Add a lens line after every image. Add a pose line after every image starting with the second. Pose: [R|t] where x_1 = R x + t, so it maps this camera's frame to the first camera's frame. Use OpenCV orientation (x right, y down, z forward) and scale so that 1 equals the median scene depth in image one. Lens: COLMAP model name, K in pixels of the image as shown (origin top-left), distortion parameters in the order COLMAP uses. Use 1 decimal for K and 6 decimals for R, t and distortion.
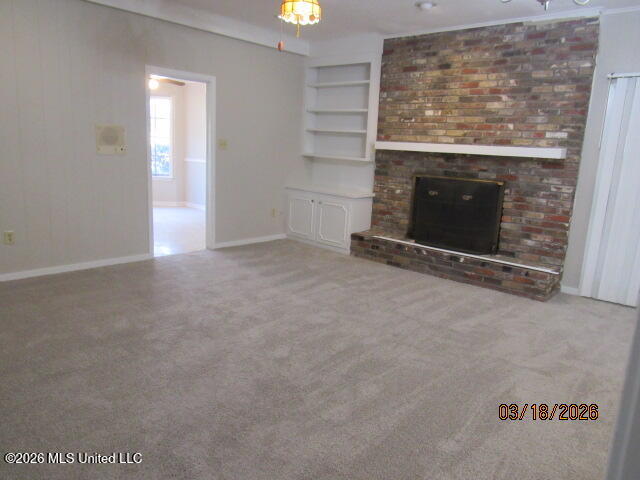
lens RADIAL K [[477.1, 0, 320.1], [0, 477.1, 241.0], [0, 0, 1]] dist [0.003564, 0.000987]
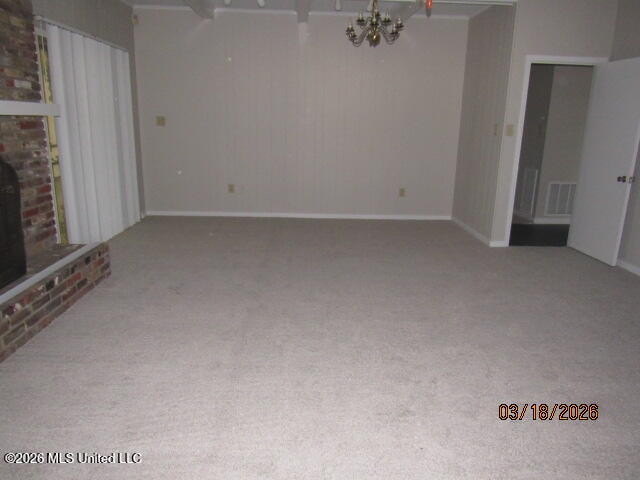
lens RADIAL K [[477.1, 0, 320.0], [0, 477.1, 239.3], [0, 0, 1]] dist [0.003564, 0.000987]
pose [[-0.690100, -0.236261, 0.684063, -0.408451], [0.086787, 0.911375, 0.402323, -0.256707], [-0.718491, 0.337012, -0.608436, 1.181105]]
